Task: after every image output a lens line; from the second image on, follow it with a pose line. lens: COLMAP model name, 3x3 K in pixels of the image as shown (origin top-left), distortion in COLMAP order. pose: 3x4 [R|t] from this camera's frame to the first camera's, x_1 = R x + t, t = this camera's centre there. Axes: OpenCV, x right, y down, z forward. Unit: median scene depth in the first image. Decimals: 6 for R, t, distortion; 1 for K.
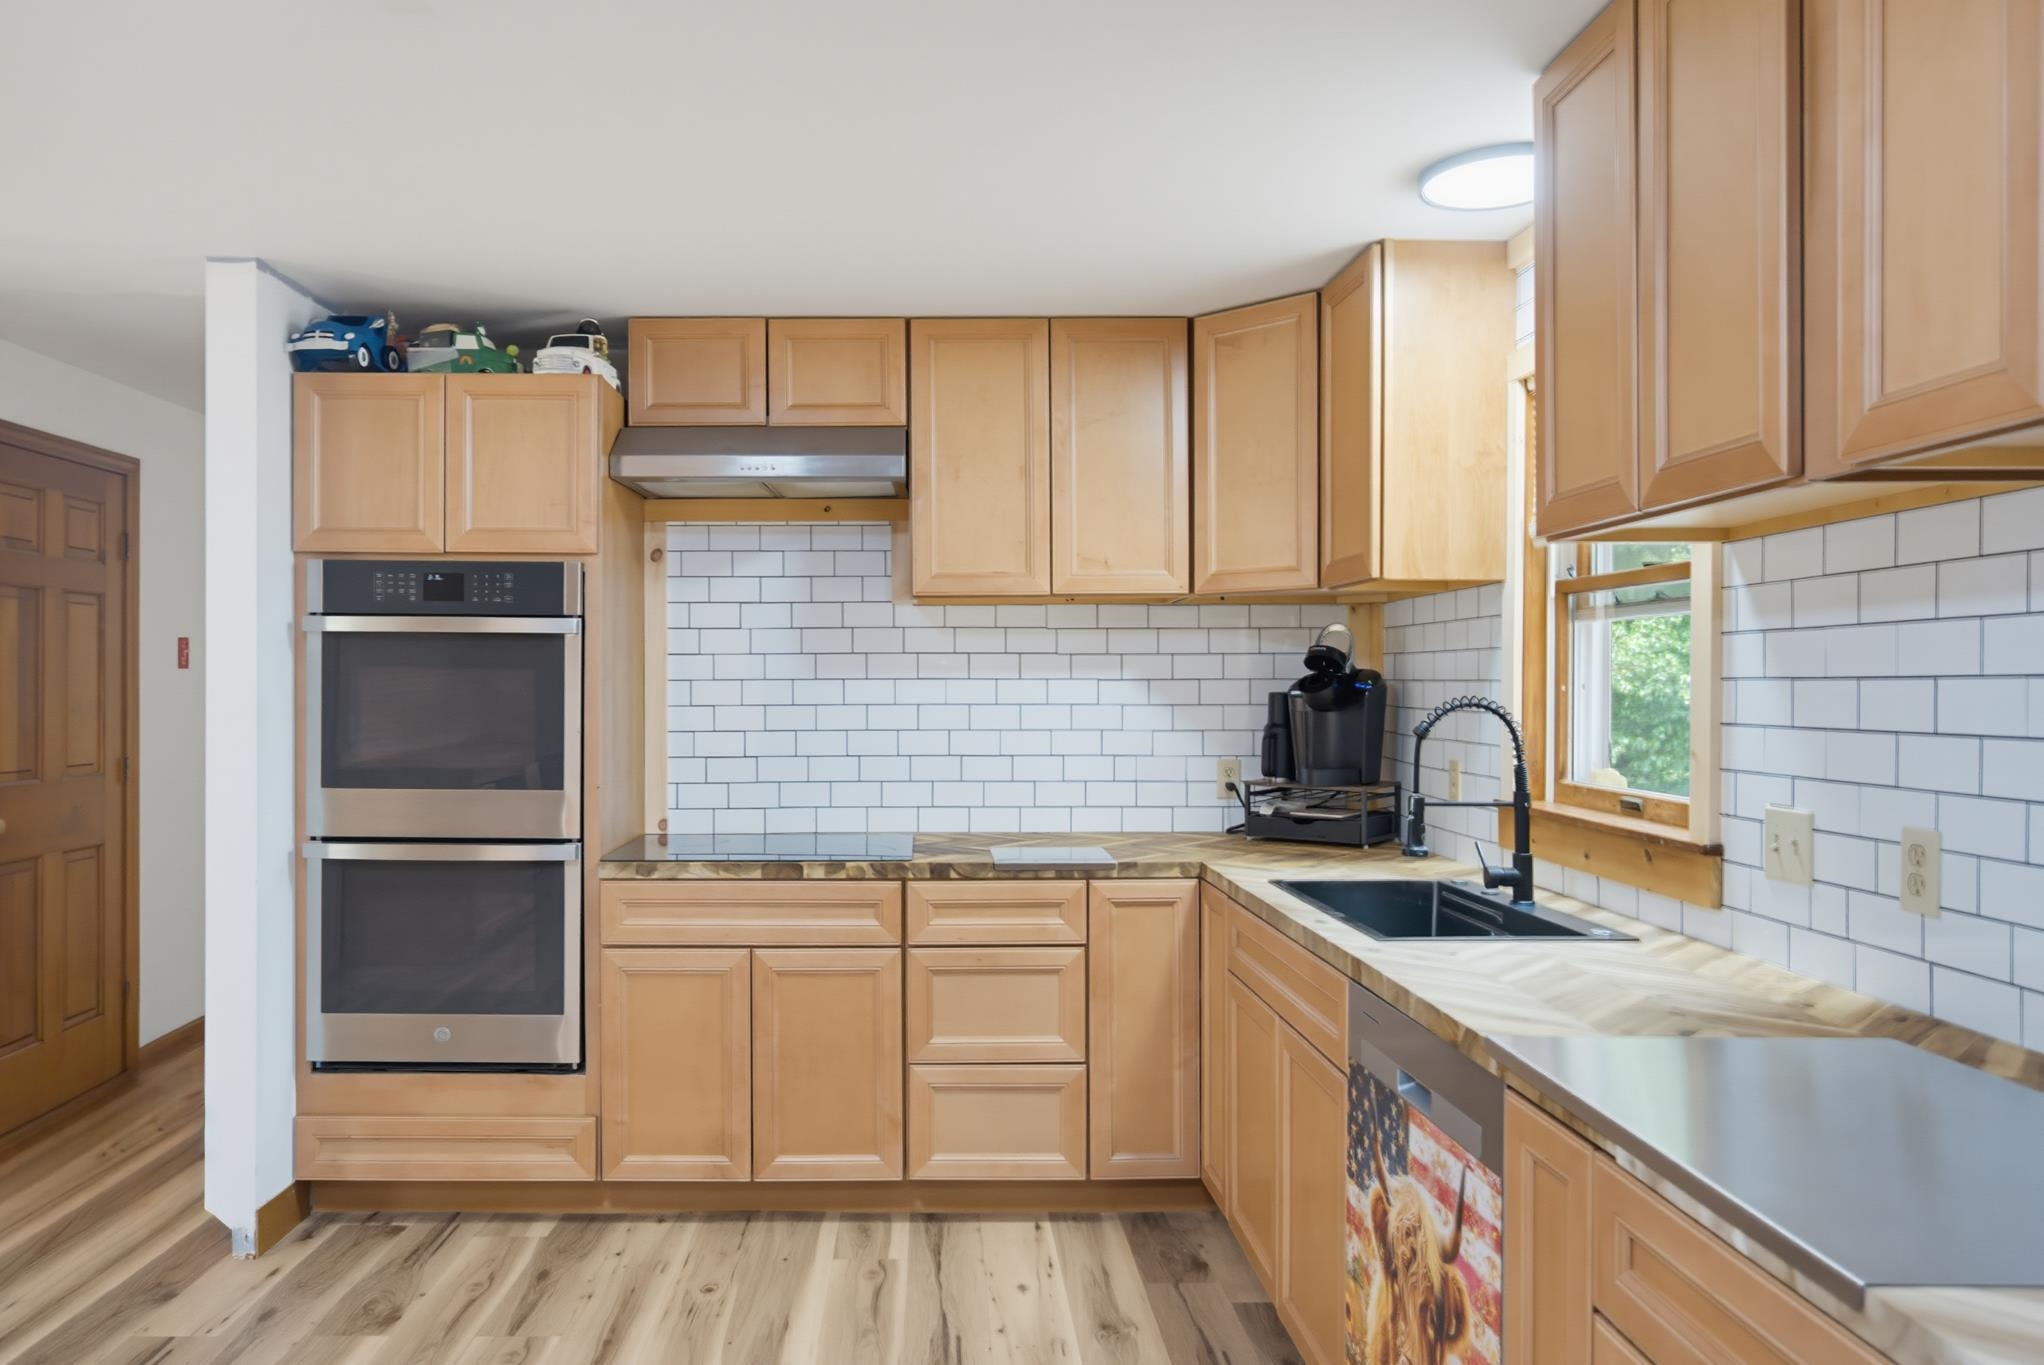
lens RADIAL K [[1387.6, 0, 935.0], [0, 1387.6, 694.5], [0, 0, 1]] dist [-0.000953, 0.001961]
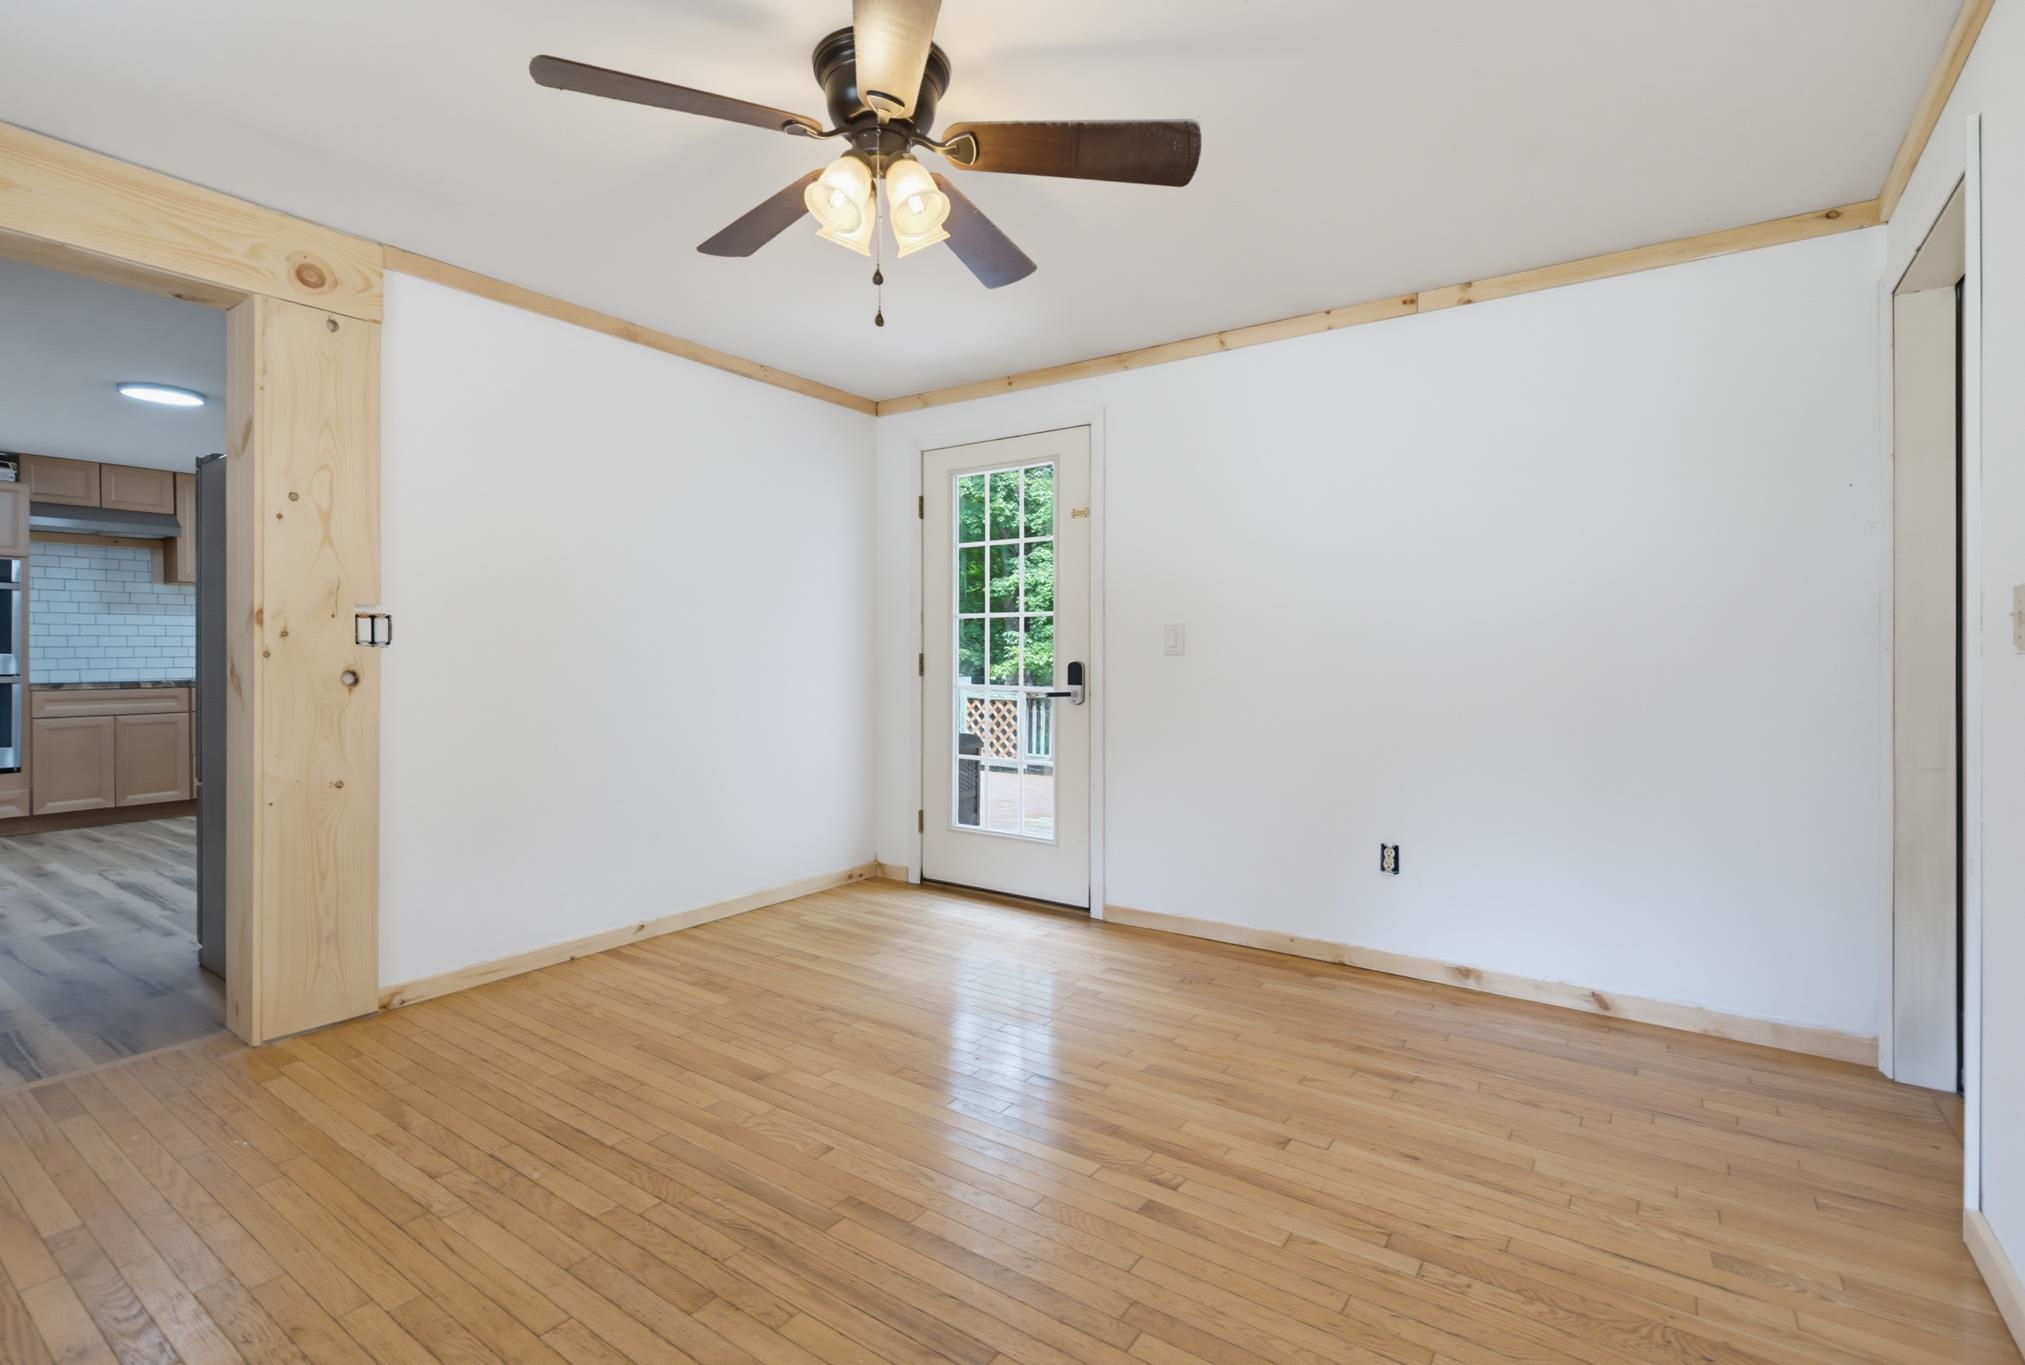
lens RADIAL K [[944.4, 0, 1001.4], [0, 944.4, 667.0], [0, 0, 1]] dist [-0.001889, -0.000478]
pose [[0.576947, -0.012948, 0.816679, -0.610158], [0.003434, 0.999904, 0.013427, 0.073864], [-0.816774, -0.004942, 0.576936, -1.353153]]
